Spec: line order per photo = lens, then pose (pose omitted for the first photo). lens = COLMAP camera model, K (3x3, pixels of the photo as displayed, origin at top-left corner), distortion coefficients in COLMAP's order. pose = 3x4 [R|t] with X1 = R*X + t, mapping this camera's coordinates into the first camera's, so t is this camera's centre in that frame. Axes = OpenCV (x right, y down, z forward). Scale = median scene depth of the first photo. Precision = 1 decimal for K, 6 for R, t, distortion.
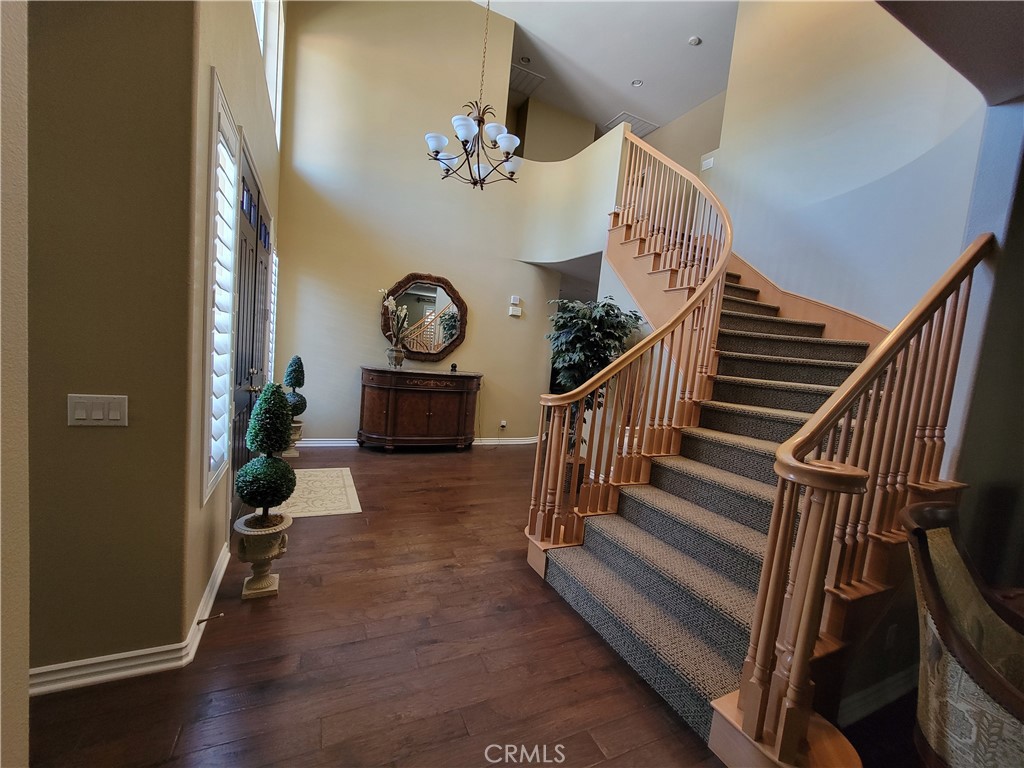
lens RADIAL K [[417.1, 0, 504.6], [0, 417.1, 380.6], [0, 0, 1]] dist [-0.006311, 0.003499]
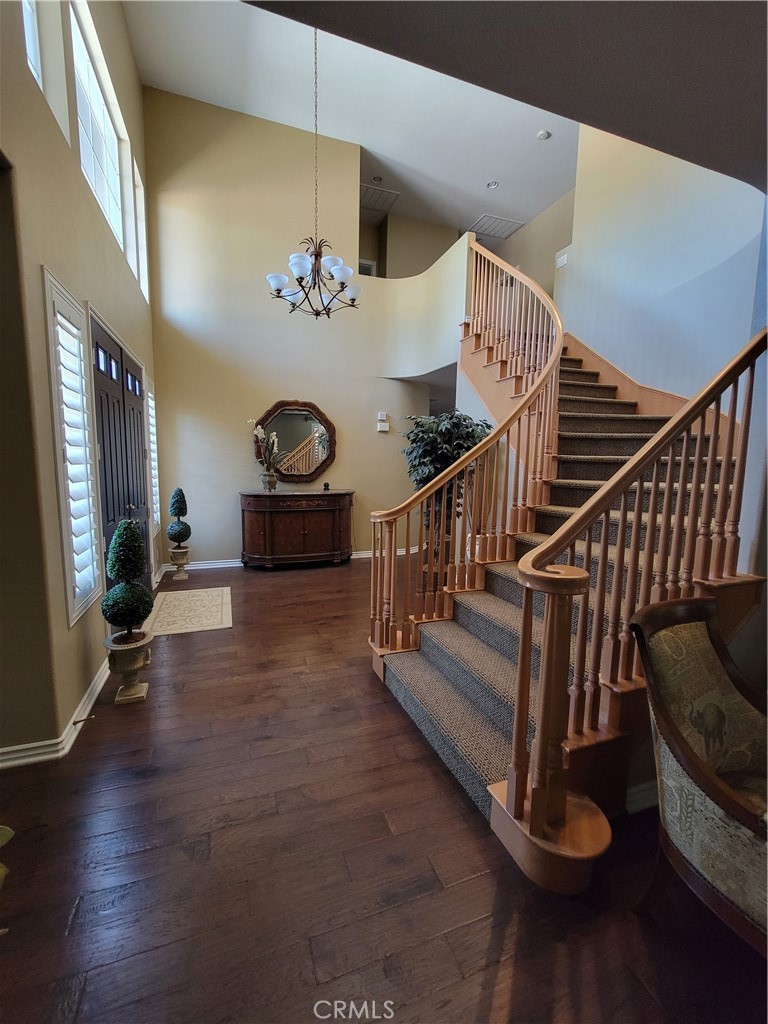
lens RADIAL K [[417.1, 0, 369.2], [0, 417.1, 497.1], [0, 0, 1]] dist [-0.006311, 0.003499]
pose [[0.991445, -0.071617, -0.109122, 0.173035], [0.073244, 0.997254, 0.010973, -0.014939], [0.108037, -0.018872, 0.993968, -0.057987]]
